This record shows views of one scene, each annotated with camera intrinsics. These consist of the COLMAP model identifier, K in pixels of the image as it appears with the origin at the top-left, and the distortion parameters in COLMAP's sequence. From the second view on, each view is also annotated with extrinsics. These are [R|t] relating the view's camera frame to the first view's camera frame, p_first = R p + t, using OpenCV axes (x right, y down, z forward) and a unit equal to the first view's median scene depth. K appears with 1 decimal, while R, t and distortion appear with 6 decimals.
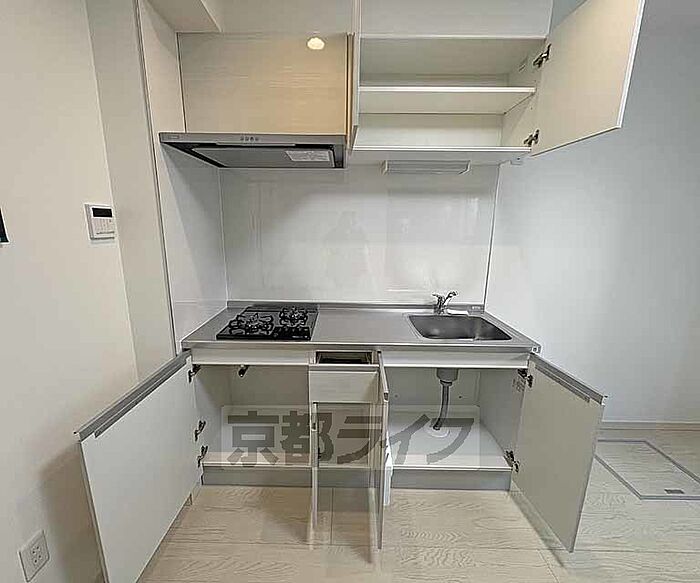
lens RADIAL K [[309.1, 0, 338.3], [0, 309.1, 295.1], [0, 0, 1]] dist [-0.002161, 0.000453]
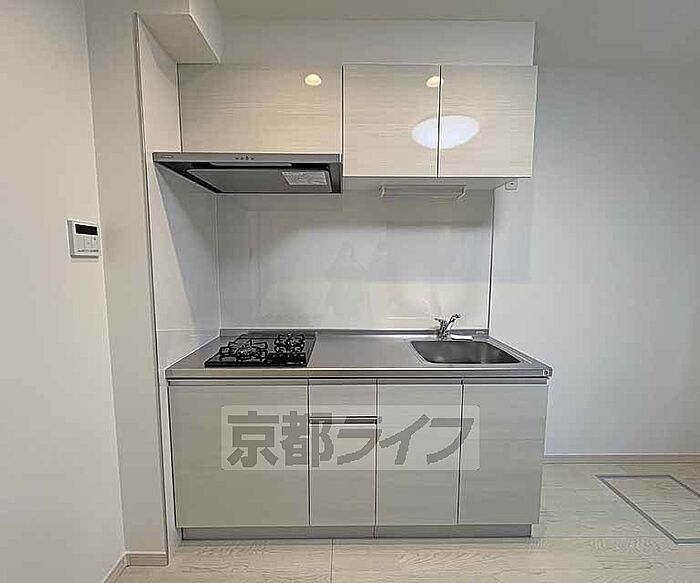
lens RADIAL K [[309.1, 0, 345.4], [0, 309.1, 293.7], [0, 0, 1]] dist [-0.002161, 0.000453]
pose [[0.999705, -0.009402, 0.022397, 0.007218], [0.011974, 0.992987, -0.117617, 0.038539], [-0.021134, 0.117851, 0.992806, 0.049694]]
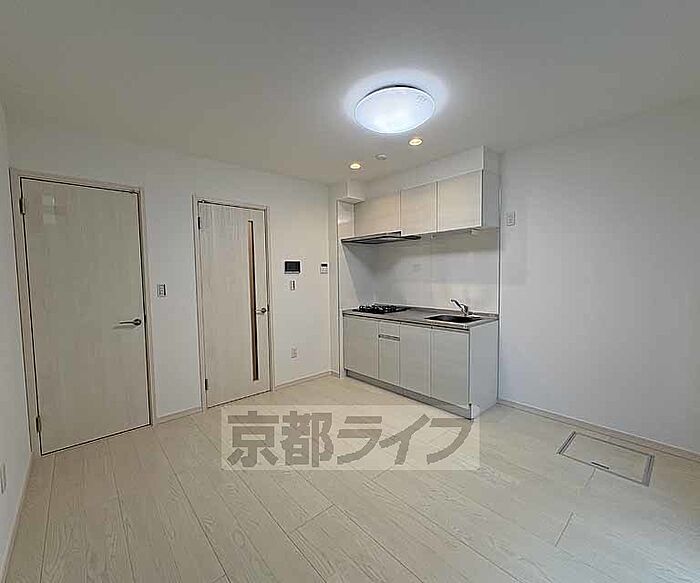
lens RADIAL K [[309.1, 0, 353.7], [0, 309.1, 288.4], [0, 0, 1]] dist [-0.002161, 0.000453]
pose [[0.684165, 0.021152, -0.729020, 1.477395], [-0.134240, 0.986154, -0.097367, 0.205190], [0.716866, 0.164479, 0.677532, -0.770949]]
